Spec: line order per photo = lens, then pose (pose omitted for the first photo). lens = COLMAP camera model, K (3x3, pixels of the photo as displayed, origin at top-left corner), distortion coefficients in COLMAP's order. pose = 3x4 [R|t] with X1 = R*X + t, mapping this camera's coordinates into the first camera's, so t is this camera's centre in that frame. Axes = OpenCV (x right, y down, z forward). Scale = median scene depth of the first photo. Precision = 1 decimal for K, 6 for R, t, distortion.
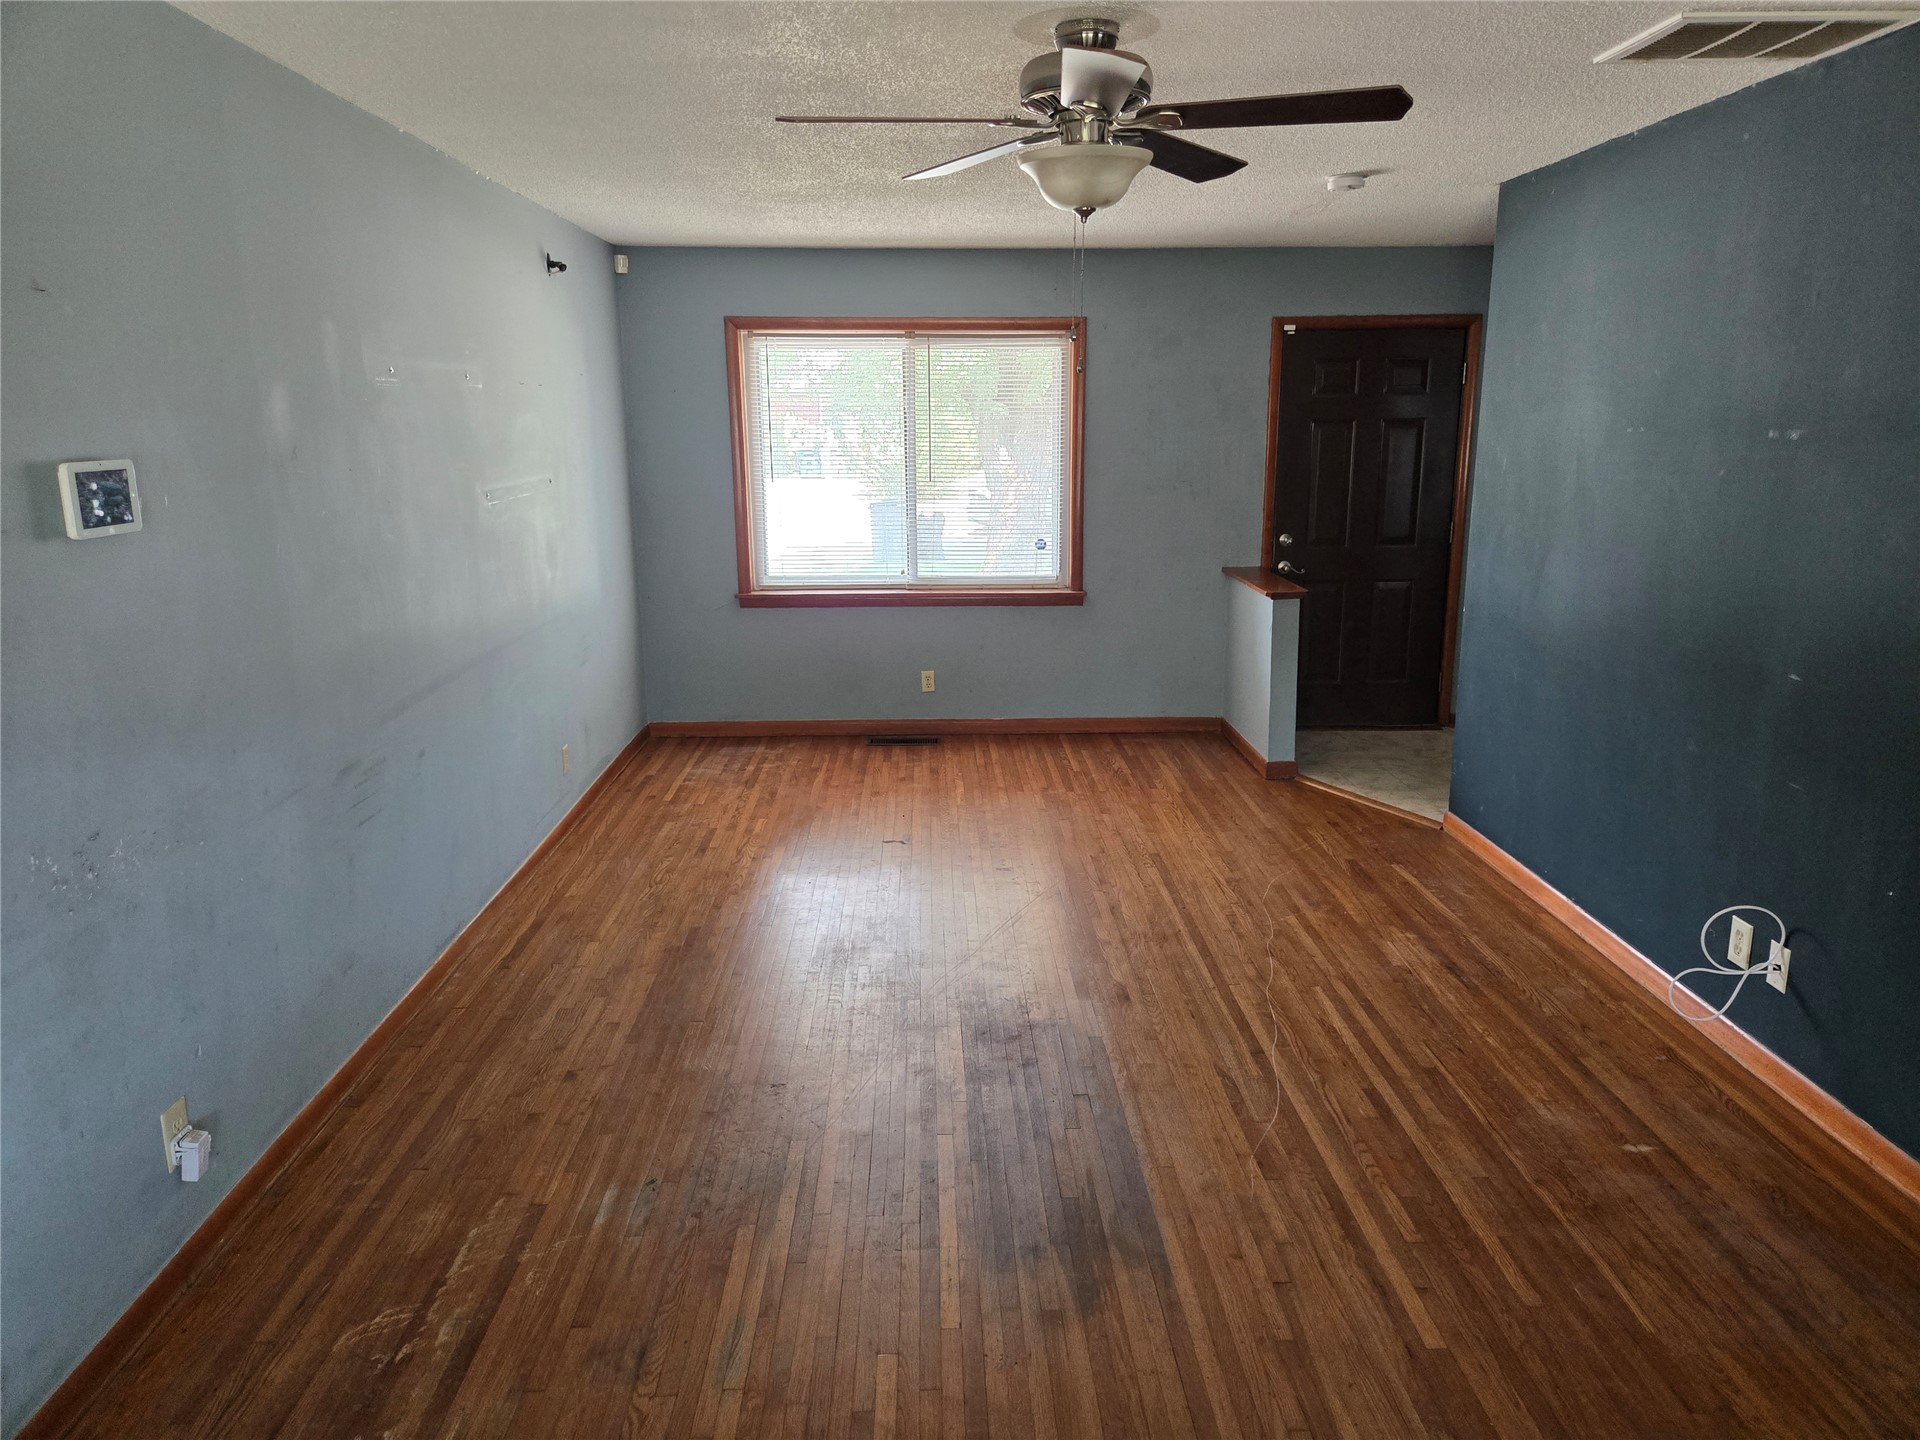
lens RADIAL K [[1283.6, 0, 960.0], [0, 1283.6, 720.0], [0, 0, 1]] dist [0.002894, 0.000847]
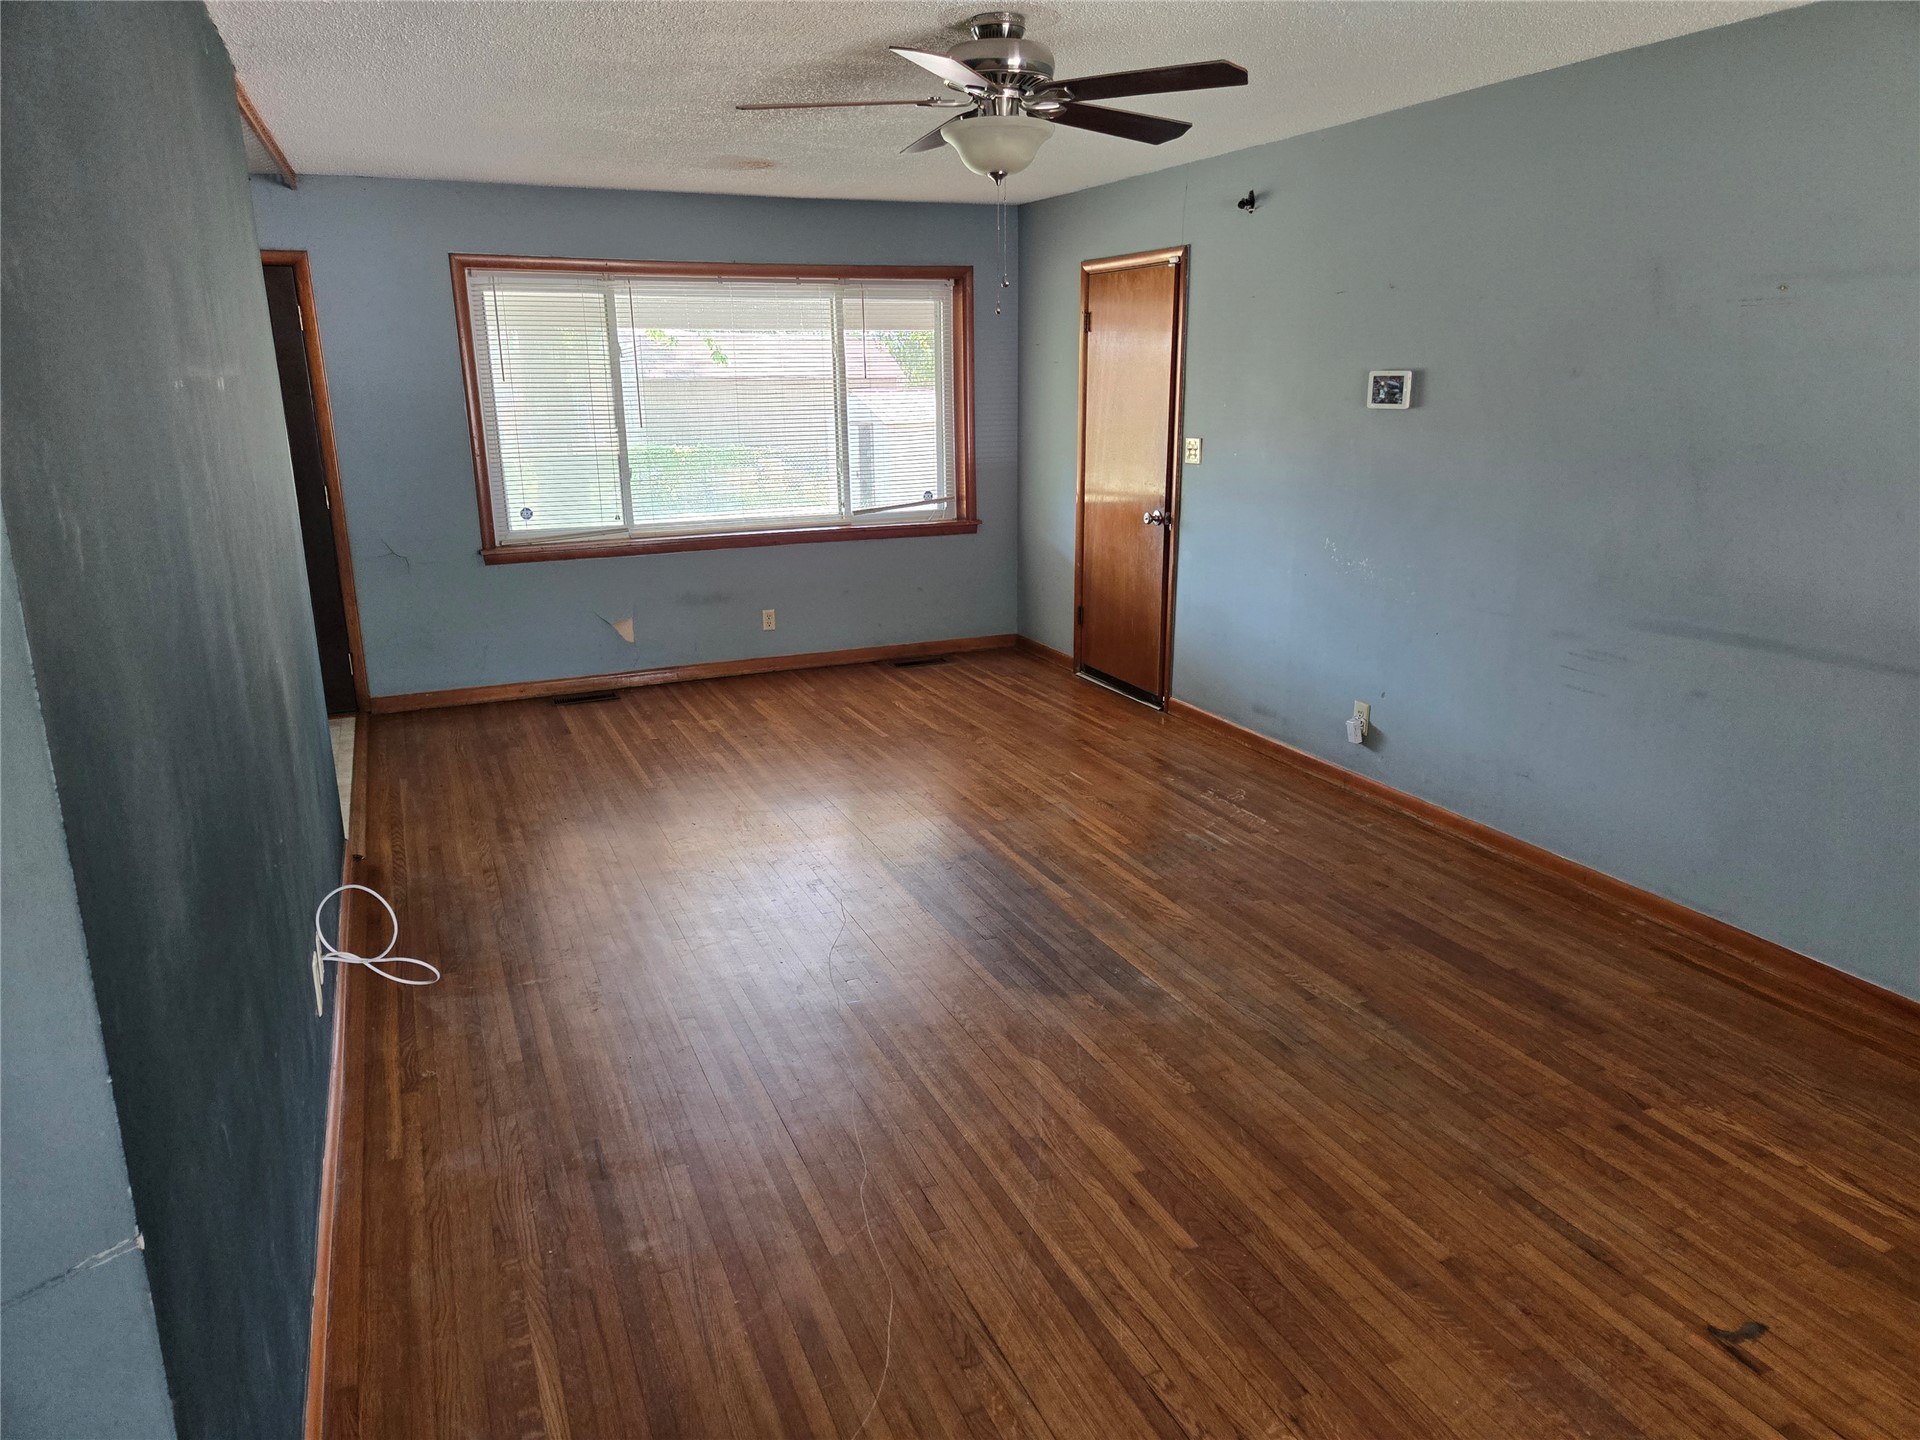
lens RADIAL K [[1283.6, 0, 960.0], [0, 1283.6, 720.0], [0, 0, 1]] dist [0.002894, 0.000847]
pose [[-0.929782, 0.117159, -0.348968, 0.448132], [-0.063084, 0.883262, 0.464617, -0.380071], [0.362664, 0.454006, -0.813851, 1.634571]]
